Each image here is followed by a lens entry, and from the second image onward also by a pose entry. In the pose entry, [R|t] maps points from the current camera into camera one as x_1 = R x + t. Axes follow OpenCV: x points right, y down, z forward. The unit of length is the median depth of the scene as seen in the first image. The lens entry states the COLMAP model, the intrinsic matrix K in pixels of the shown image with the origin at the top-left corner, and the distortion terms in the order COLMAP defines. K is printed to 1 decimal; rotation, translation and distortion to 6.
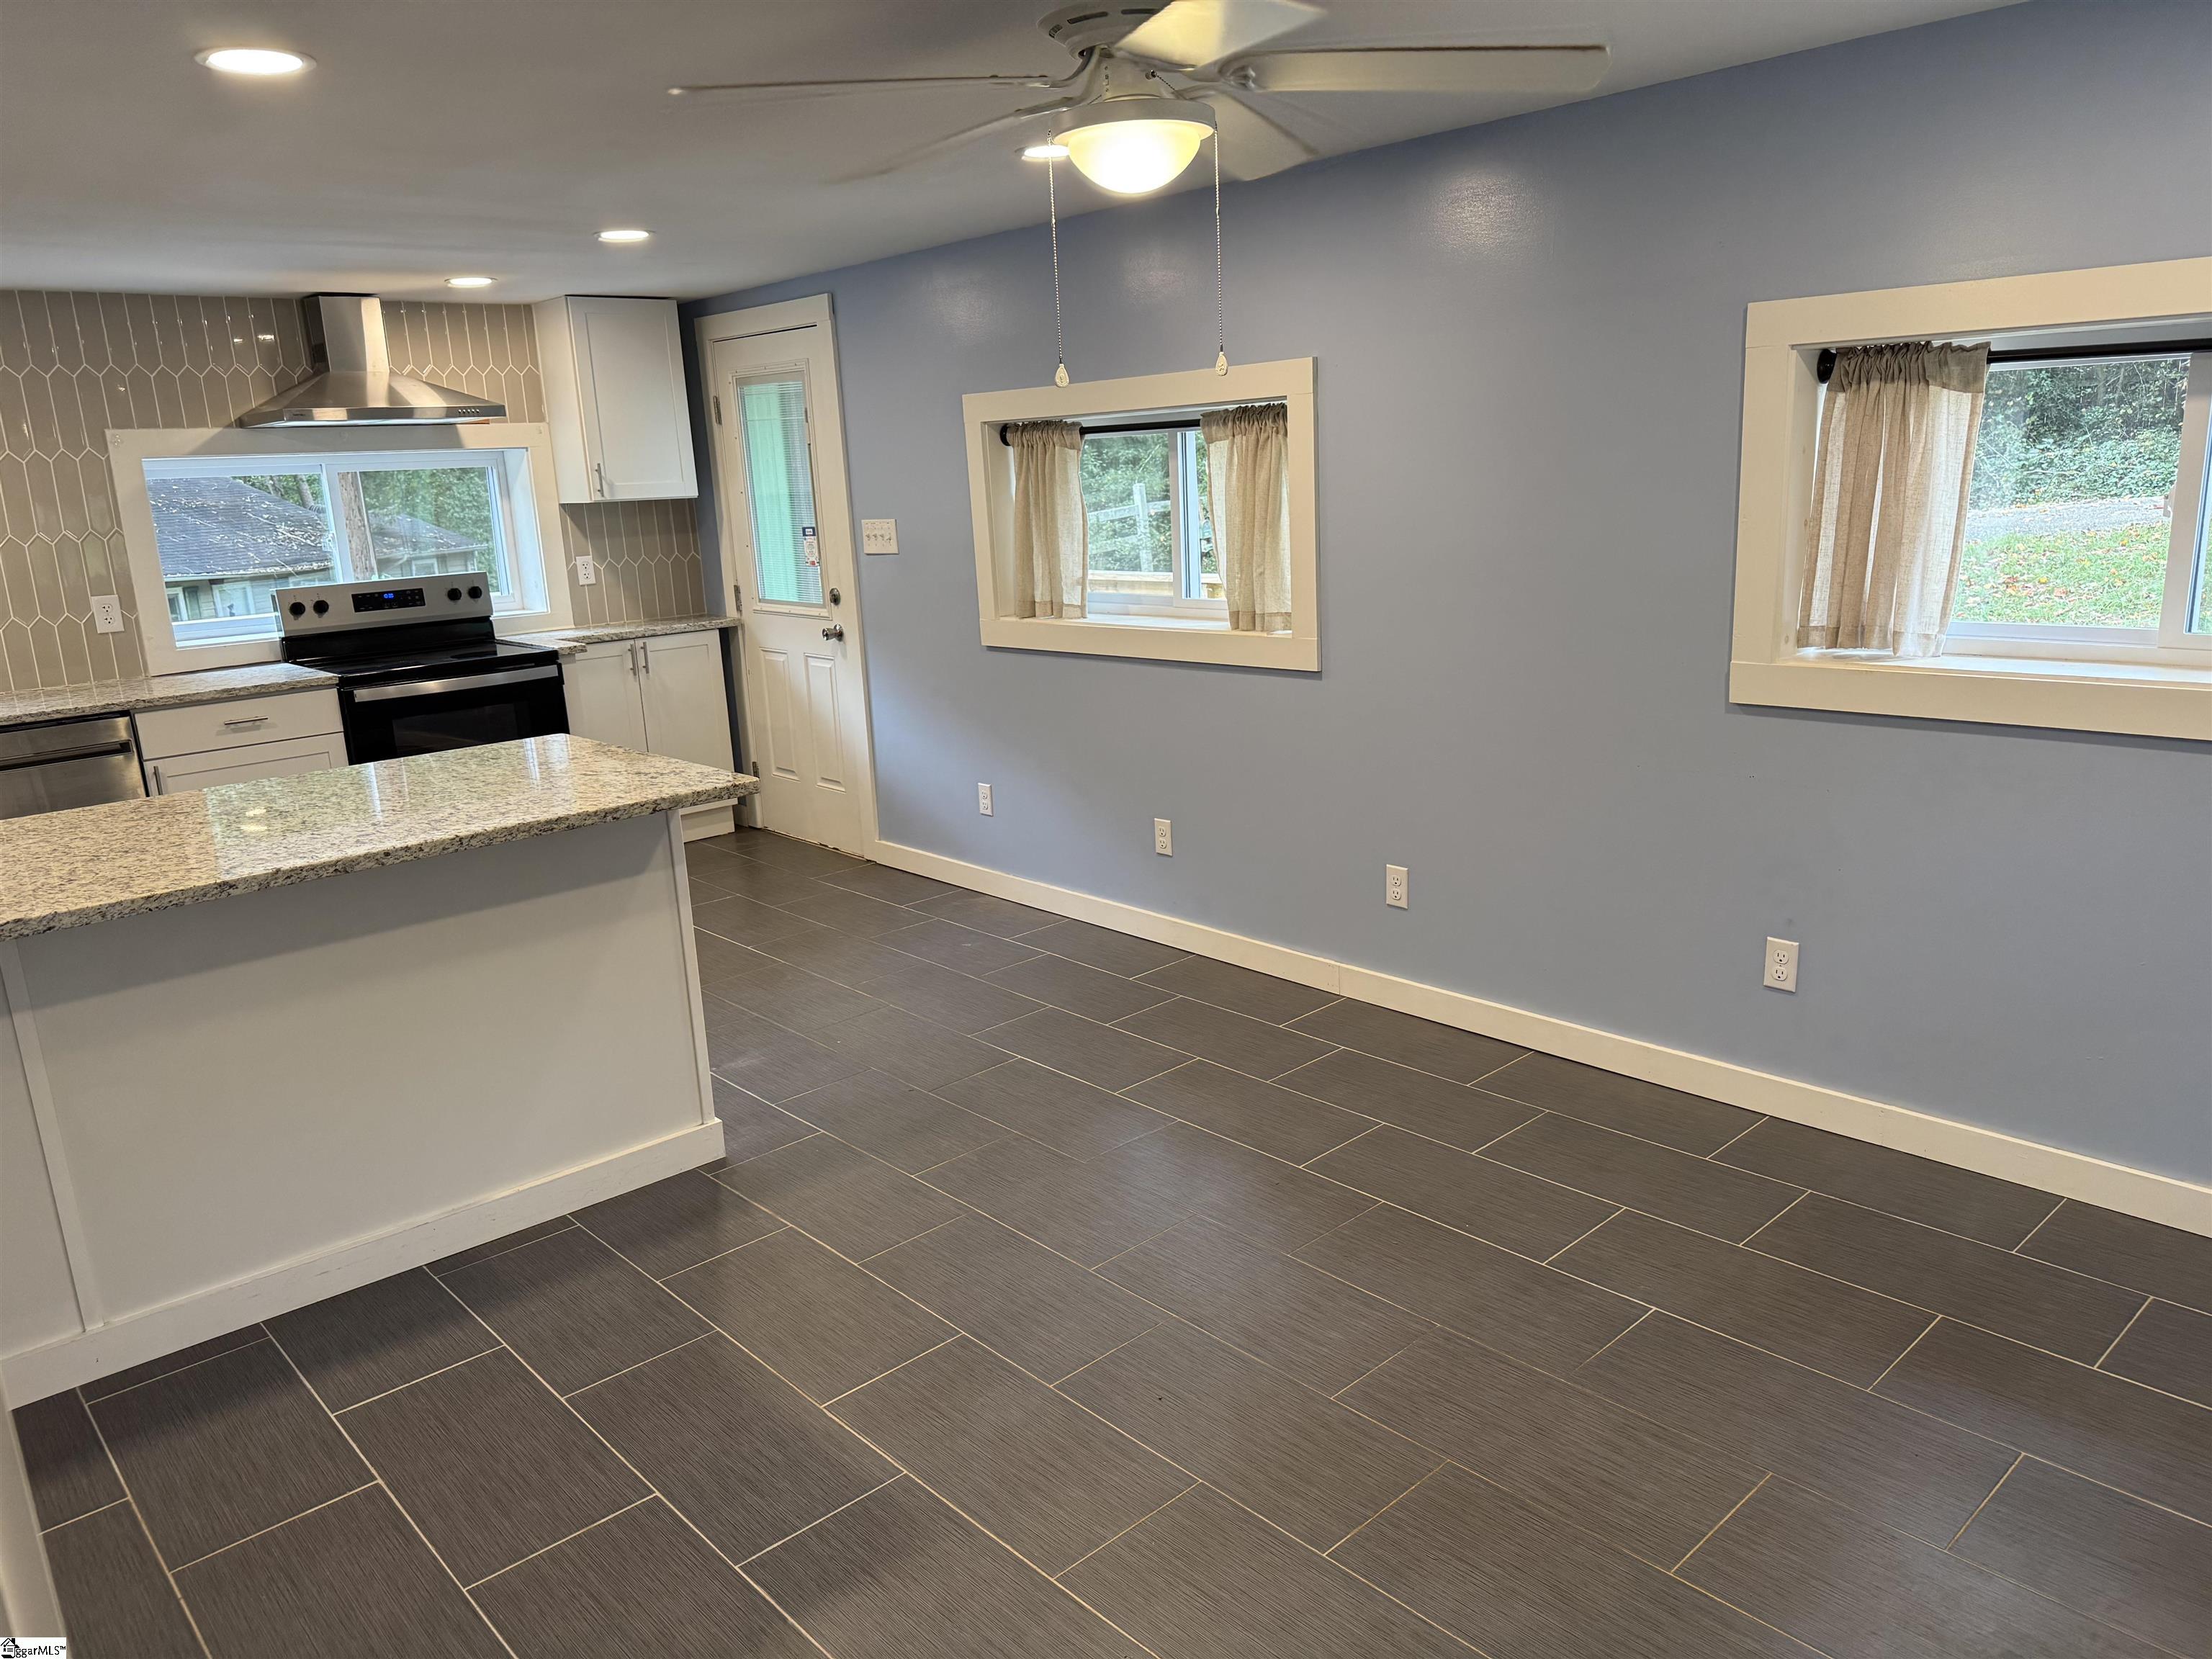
lens RADIAL K [[1565.6, 0, 1106.0], [0, 1565.6, 829.5], [0, 0, 1]] dist [0.002040, -0.007530]
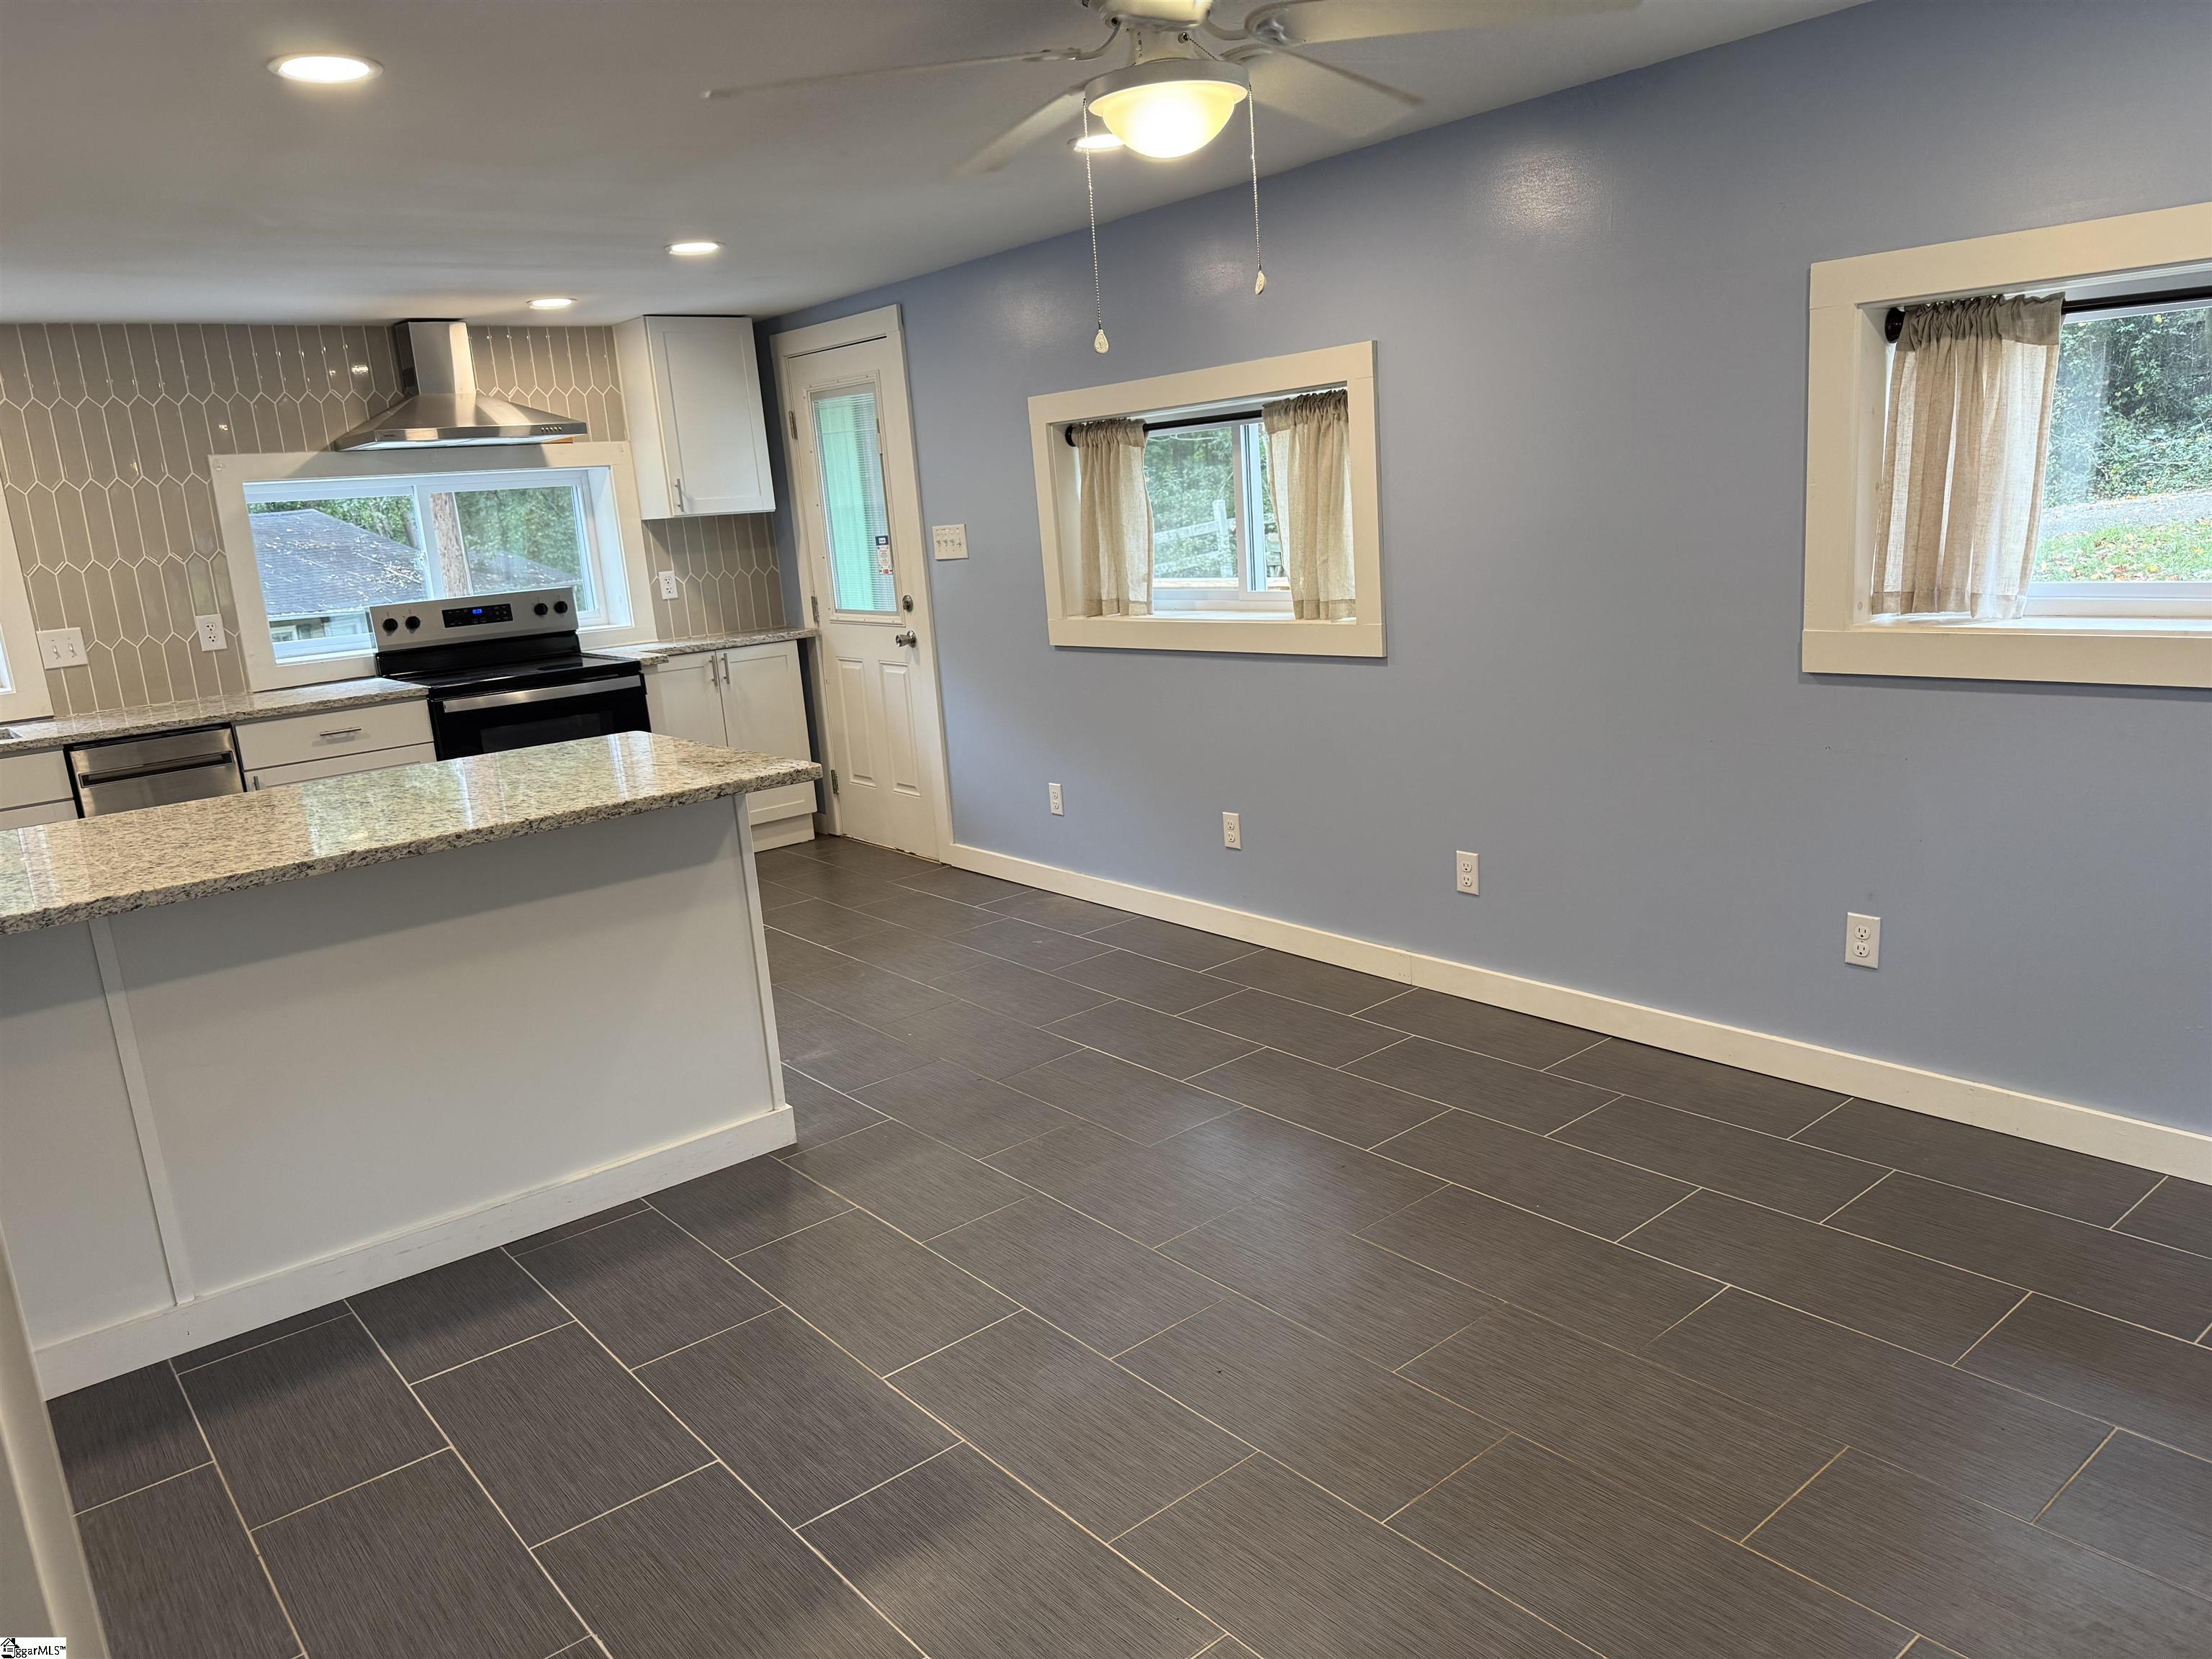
lens RADIAL K [[1561.9, 0, 1106.9], [0, 1561.9, 827.4], [0, 0, 1]] dist [0.011155, -0.017670]
pose [[0.998270, -0.014341, -0.057022, 0.015598], [0.013400, 0.999768, -0.016842, 0.021805], [0.057250, 0.016049, 0.998231, 0.000559]]
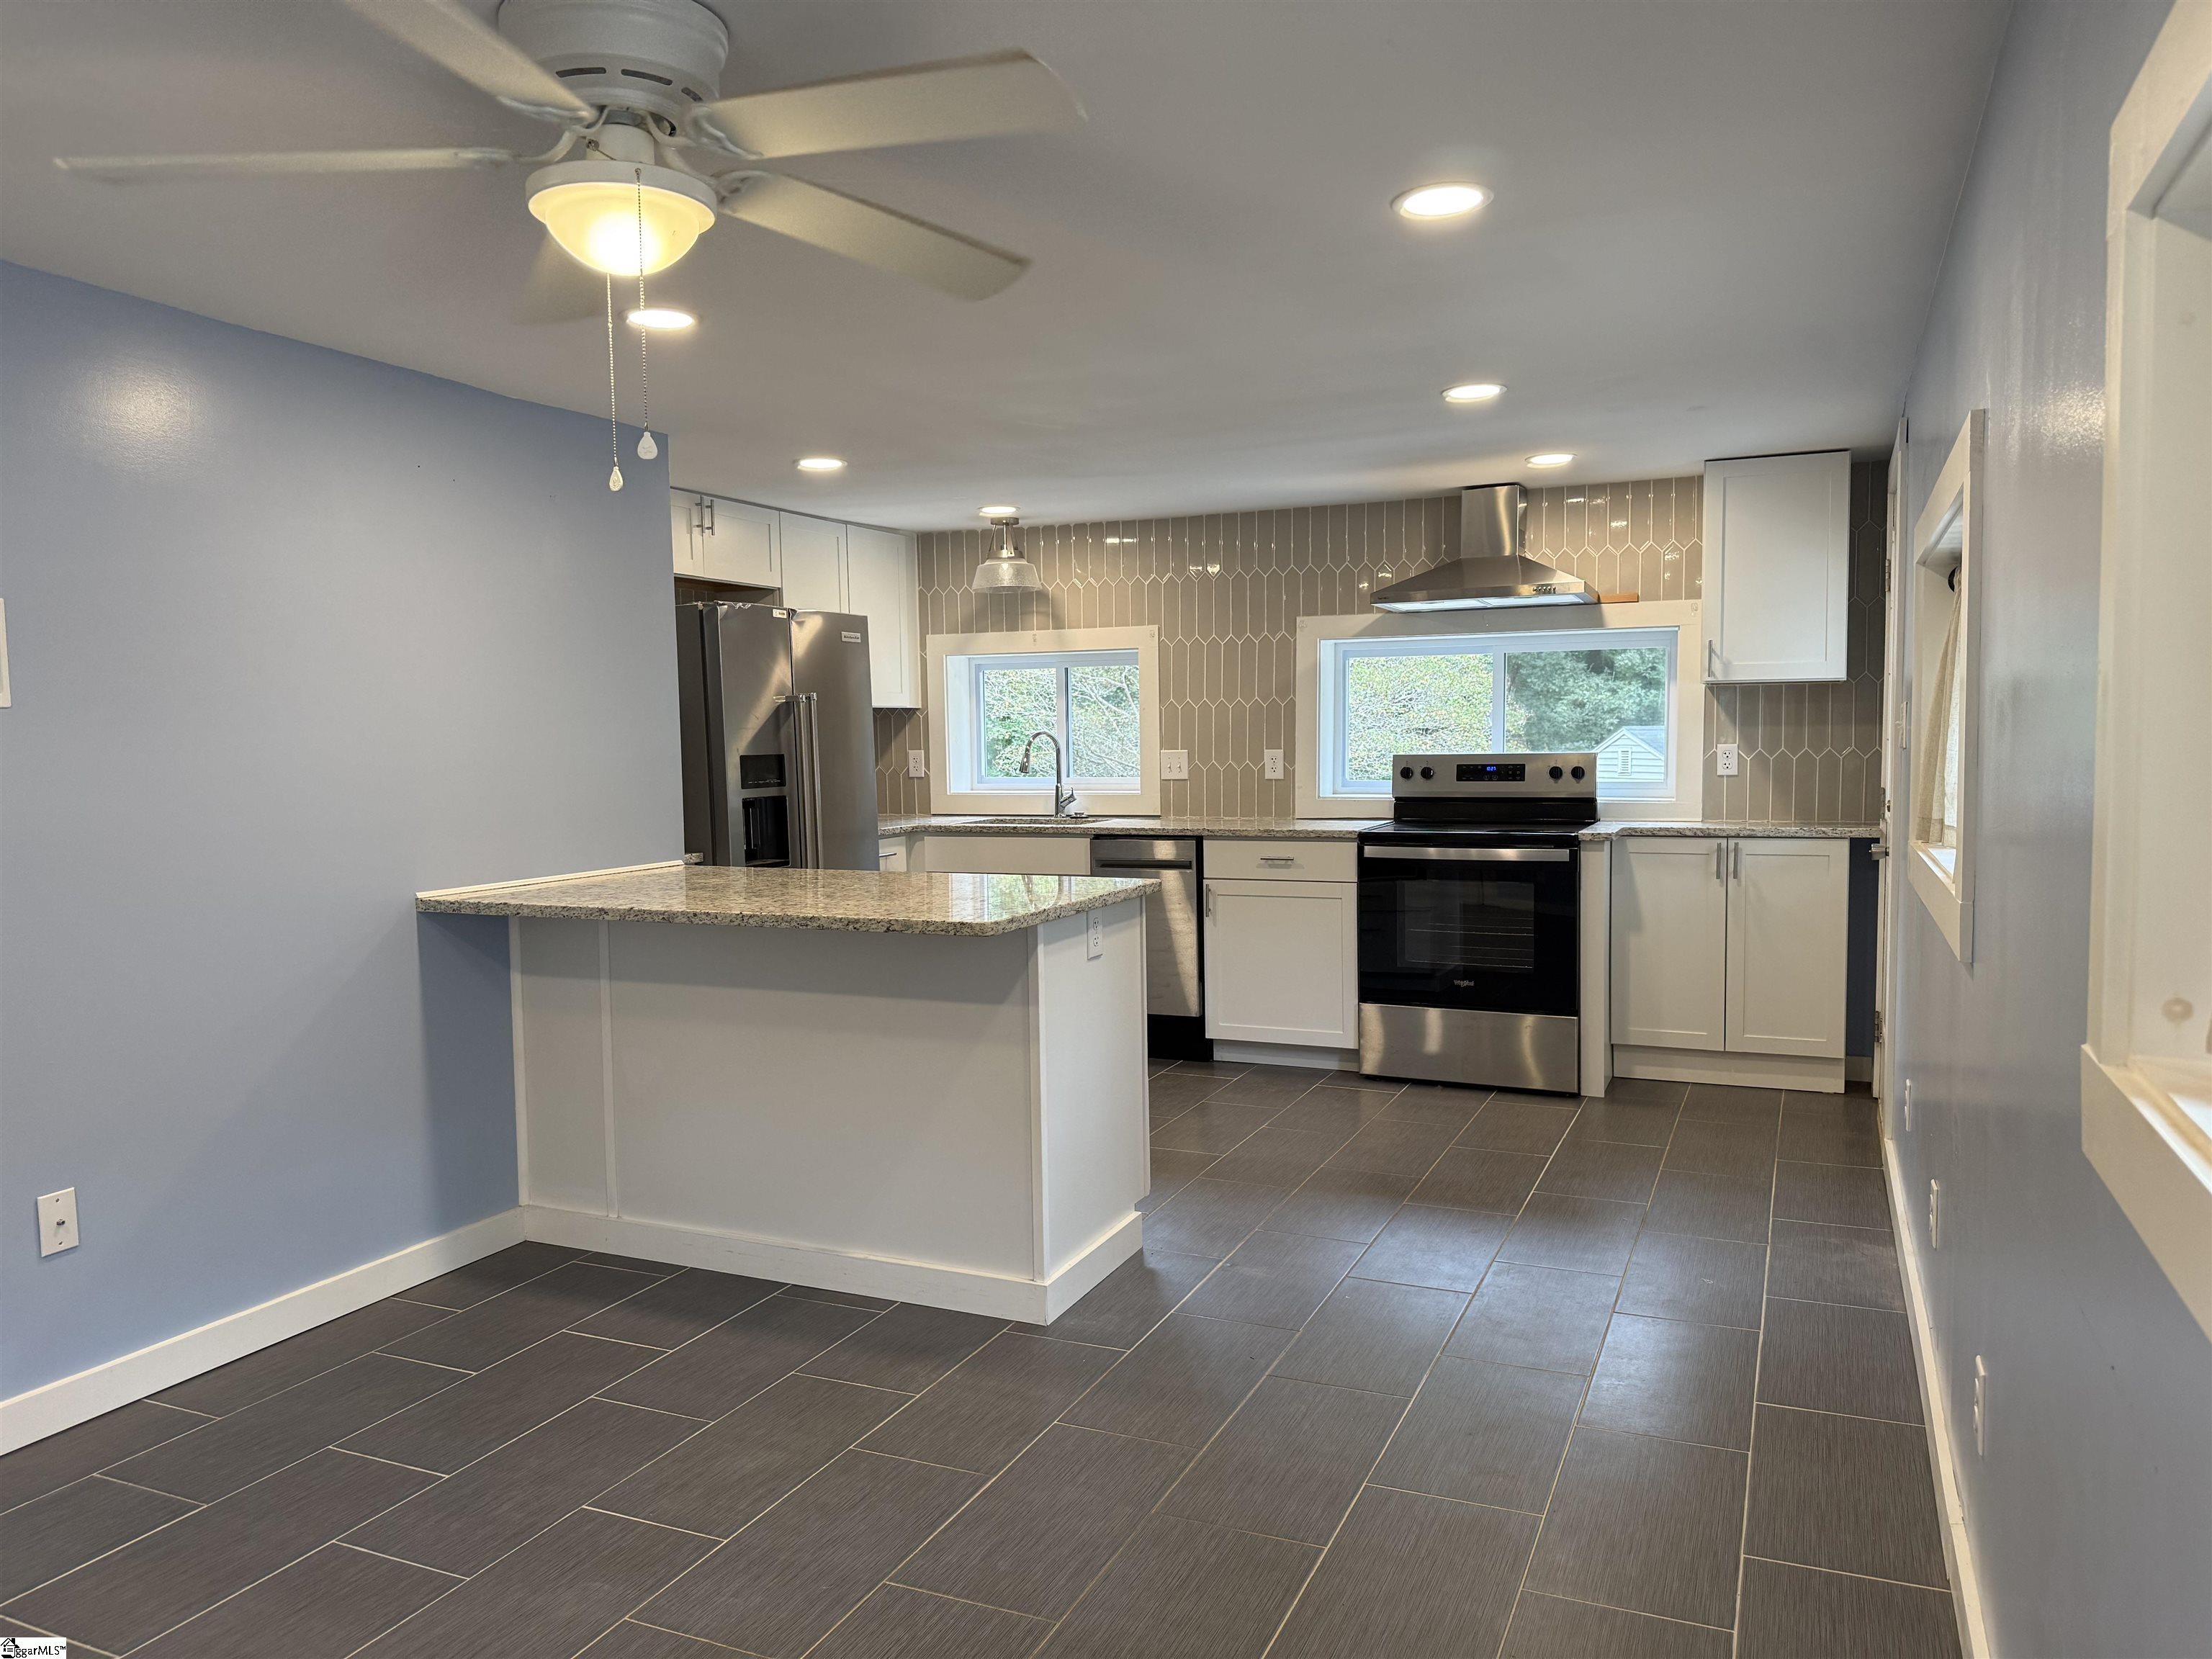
lens RADIAL K [[1518.6, 0, 1106.0], [0, 1518.6, 829.5], [0, 0, 1]] dist [0.117458, -0.002068]
pose [[0.394558, 0.095962, -0.913846, 0.524691], [-0.217988, 0.975916, 0.008362, -0.088679], [0.892639, 0.195908, 0.405974, 0.522061]]
